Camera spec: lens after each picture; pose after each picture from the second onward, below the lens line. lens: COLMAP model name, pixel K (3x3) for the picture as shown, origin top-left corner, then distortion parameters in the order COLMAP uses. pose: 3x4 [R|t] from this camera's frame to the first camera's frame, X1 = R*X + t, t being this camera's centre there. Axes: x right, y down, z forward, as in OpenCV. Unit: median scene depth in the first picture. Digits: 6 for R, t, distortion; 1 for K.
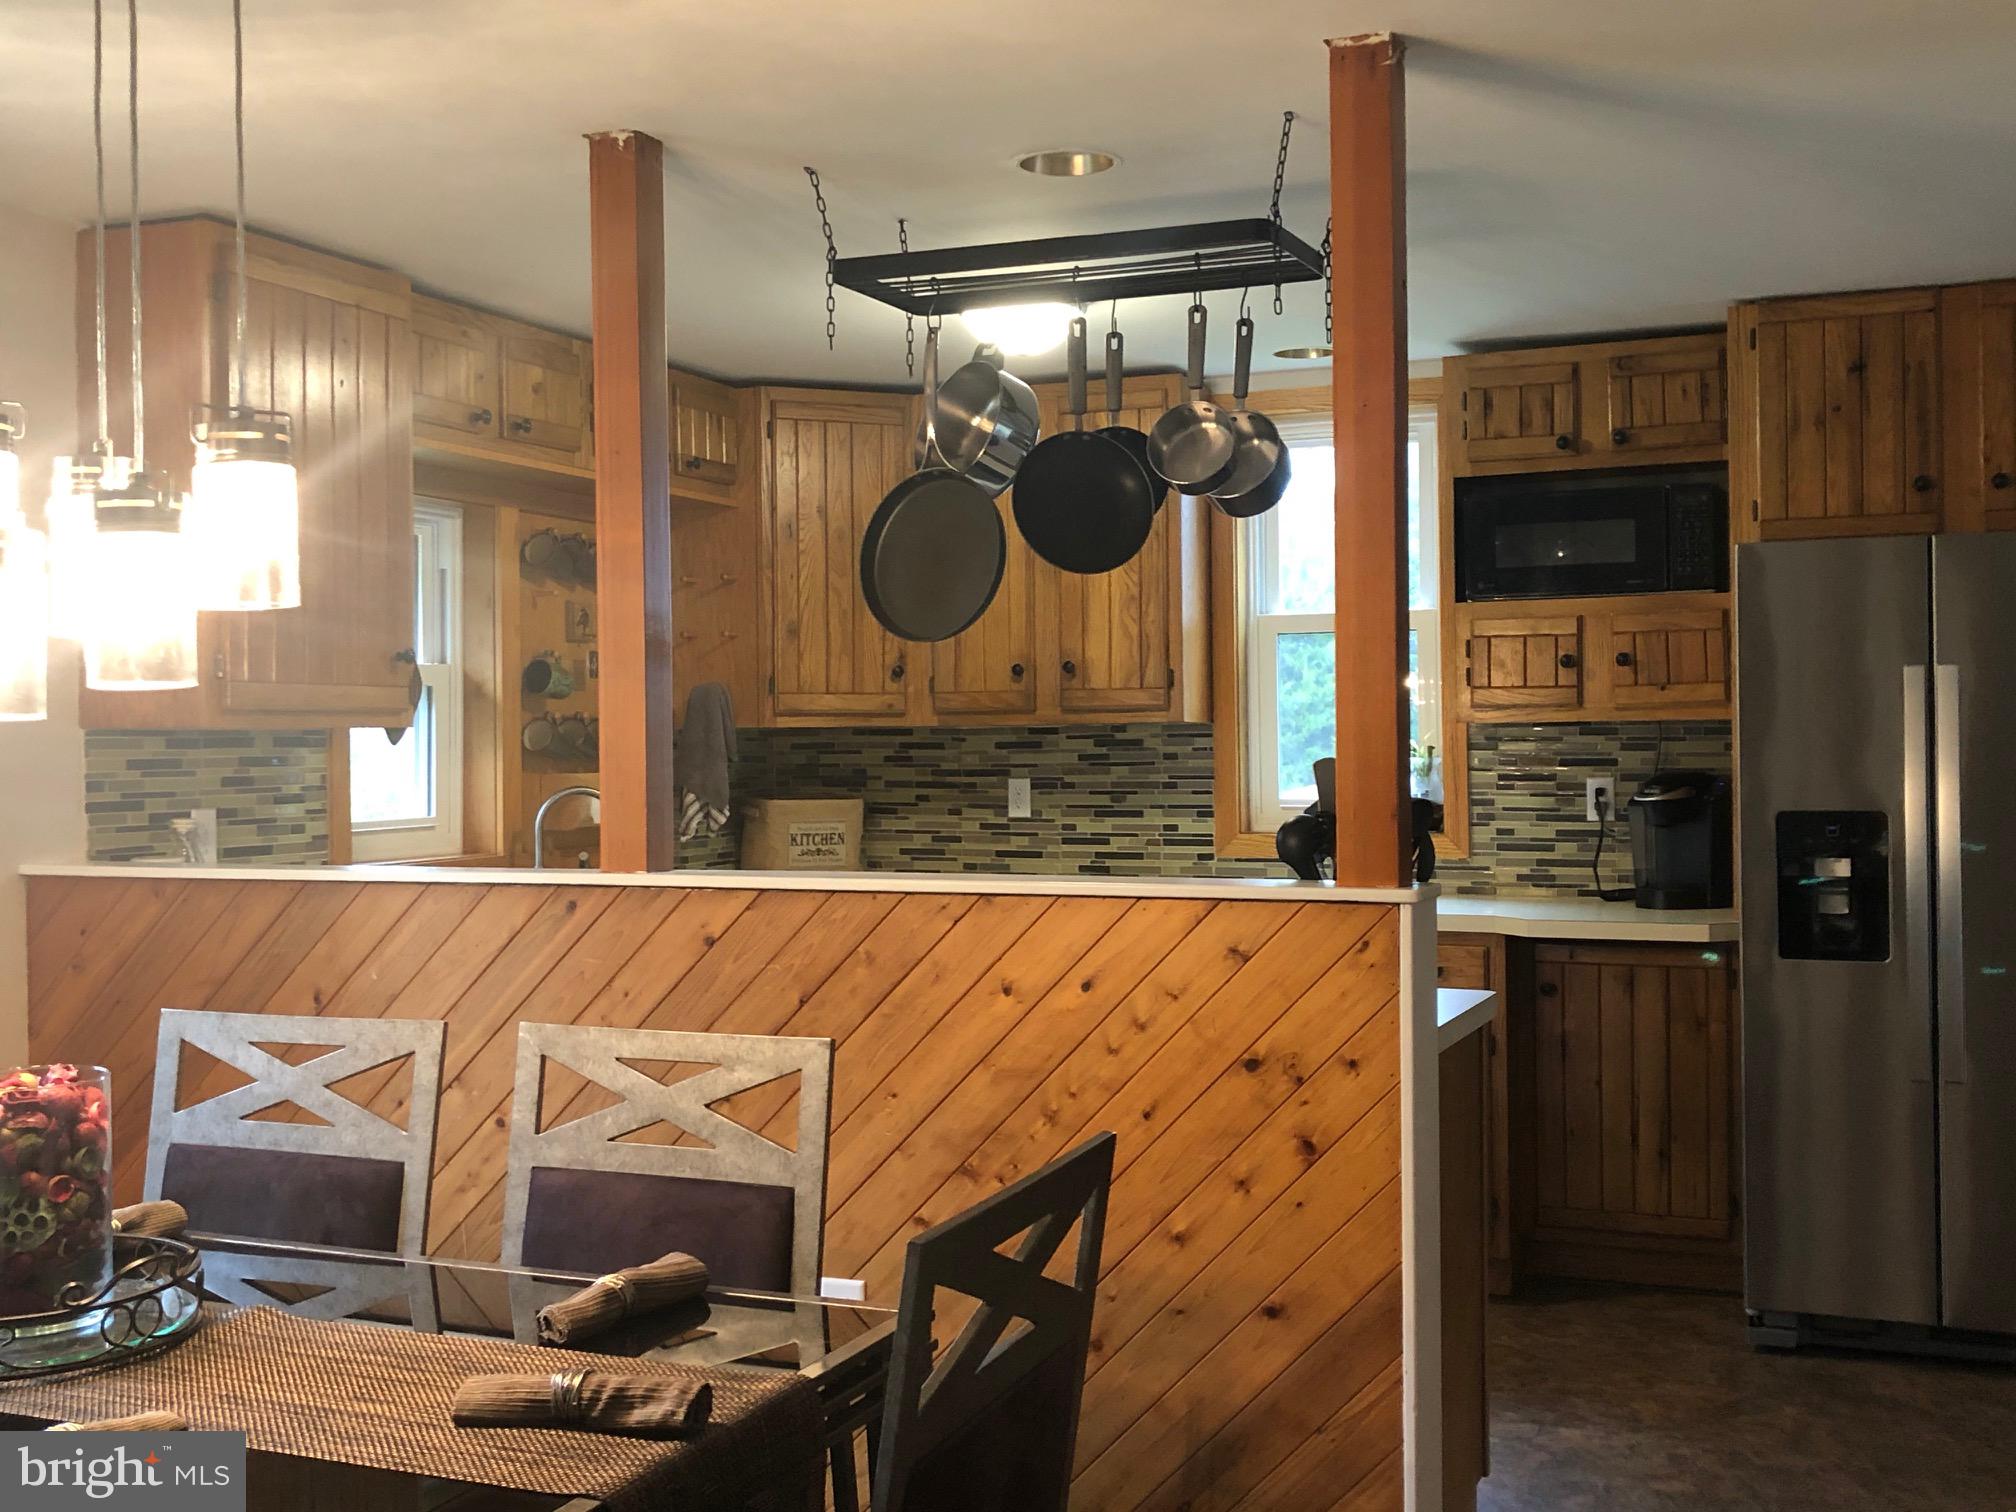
lens RADIAL K [[2243.7, 0, 1008.7], [0, 2243.7, 755.0], [0, 0, 1]] dist [0.033468, 0.000000]
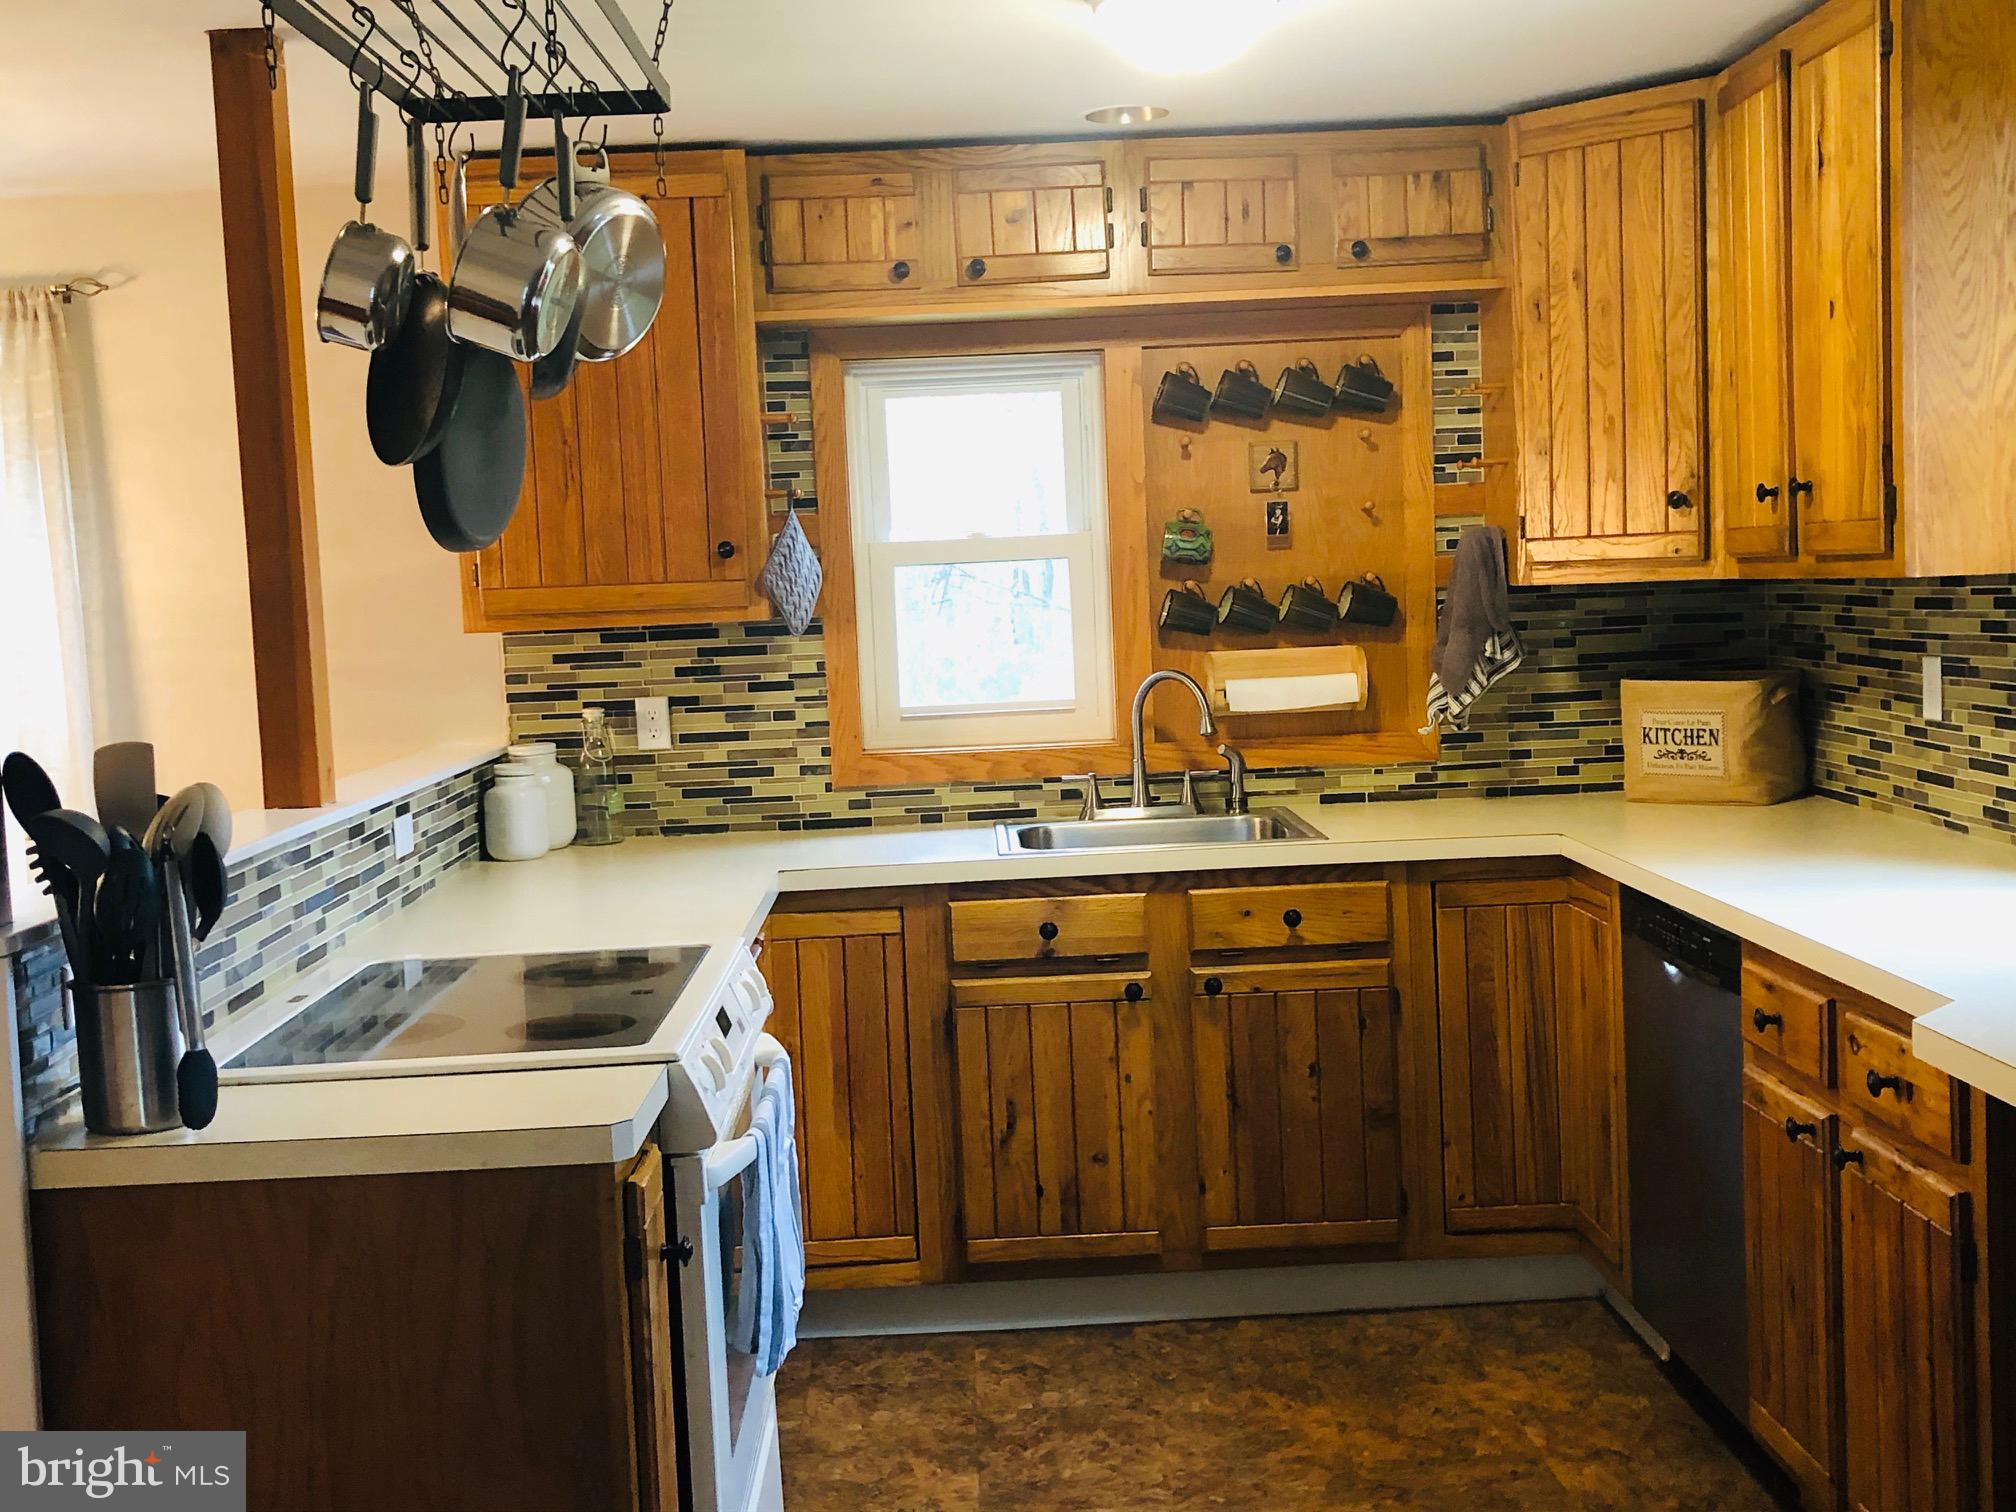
lens RADIAL K [[2243.7, 0, 1009.4], [0, 2243.7, 752.1], [0, 0, 1]] dist [0.033468, 0.000000]
pose [[0.360290, 0.067460, -0.930398, 0.569542], [0.033742, 0.995787, 0.085268, -0.028890], [0.932230, -0.062114, 0.356496, 0.624300]]
